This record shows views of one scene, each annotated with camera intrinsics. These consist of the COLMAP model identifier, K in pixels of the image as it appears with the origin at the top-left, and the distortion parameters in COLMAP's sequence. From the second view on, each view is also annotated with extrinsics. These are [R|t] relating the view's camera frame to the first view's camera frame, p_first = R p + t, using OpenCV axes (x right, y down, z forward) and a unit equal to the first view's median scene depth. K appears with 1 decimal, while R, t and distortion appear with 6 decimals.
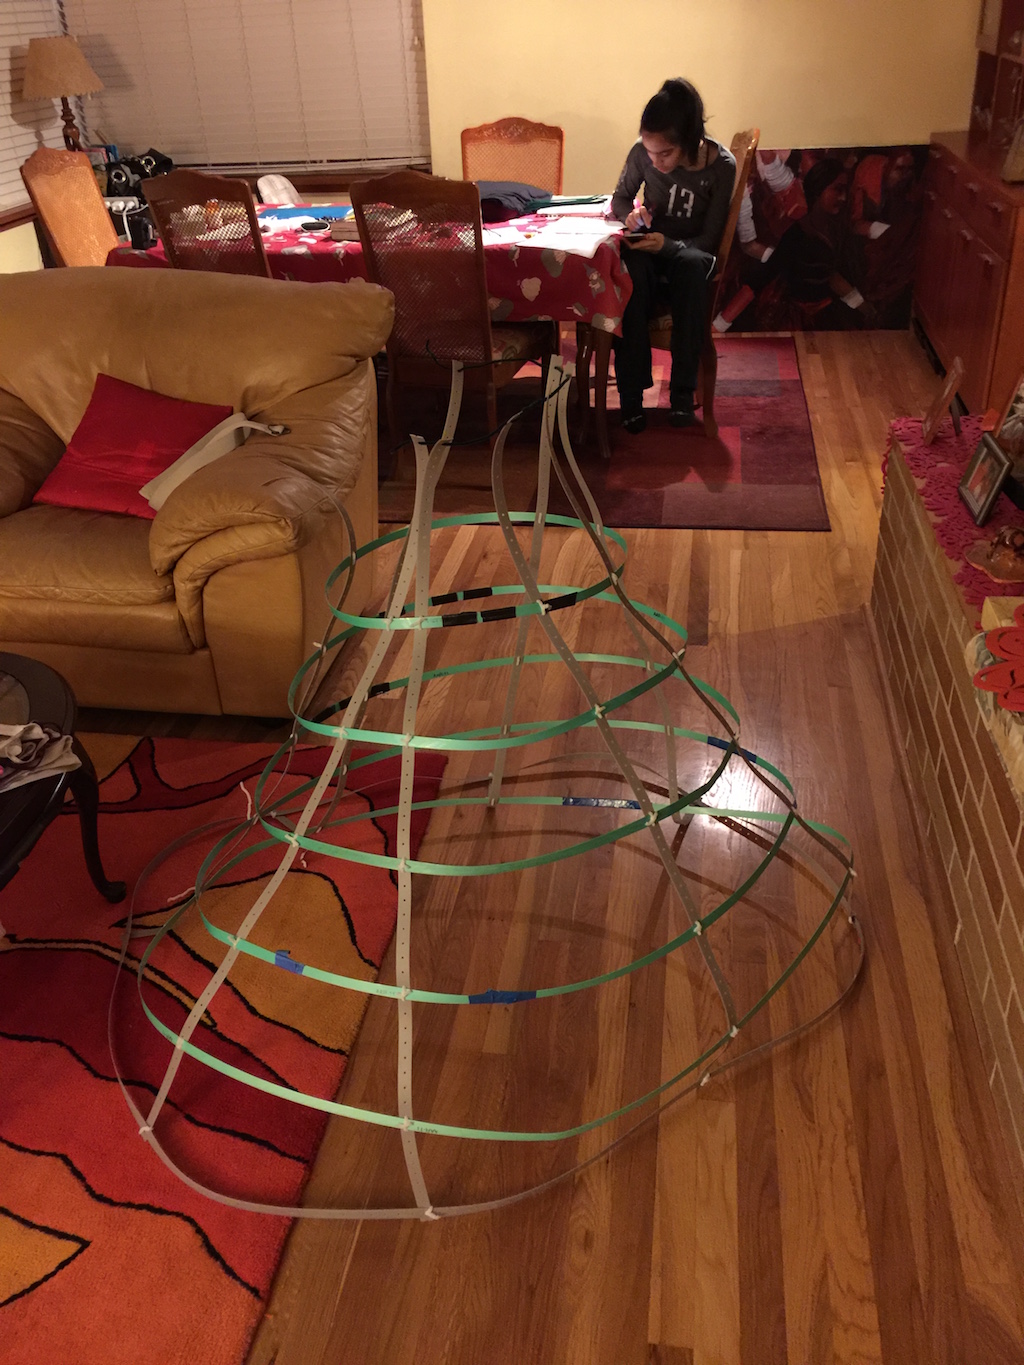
lens RADIAL K [[1143.2, 0, 512.0], [0, 1143.2, 682.5], [0, 0, 1]] dist [0.039220, -0.060015]
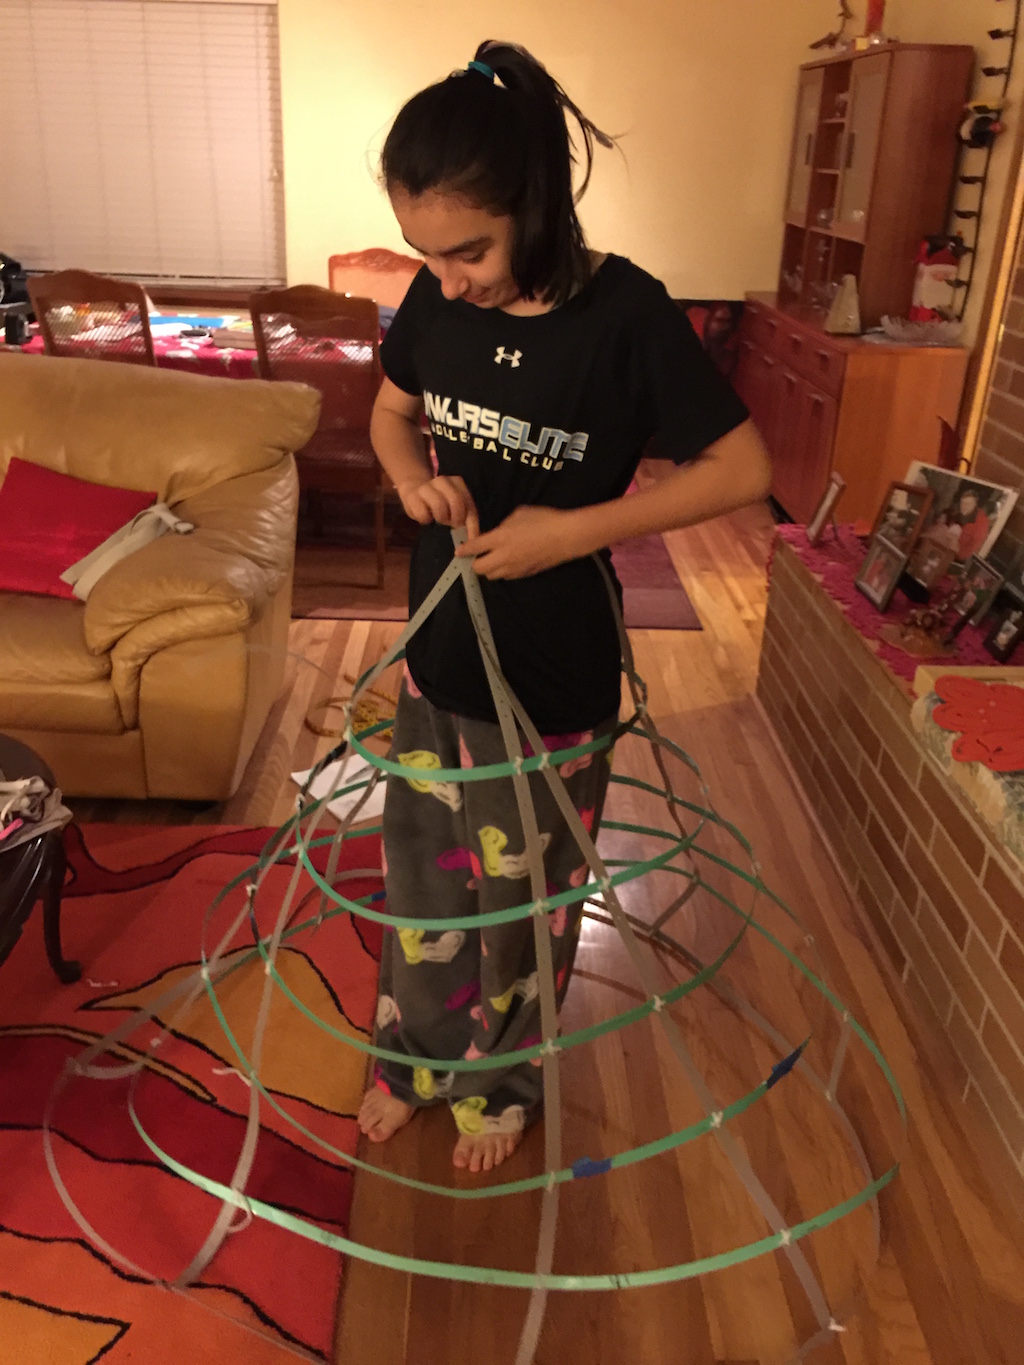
lens RADIAL K [[1137.1, 0, 512.0], [0, 1137.1, 682.5], [0, 0, 1]] dist [0.033015, -0.072156]
pose [[0.981289, 0.005602, 0.192459, -0.134063], [0.015382, 0.994101, -0.107359, 0.038070], [-0.191926, 0.108311, 0.975414, -0.015057]]
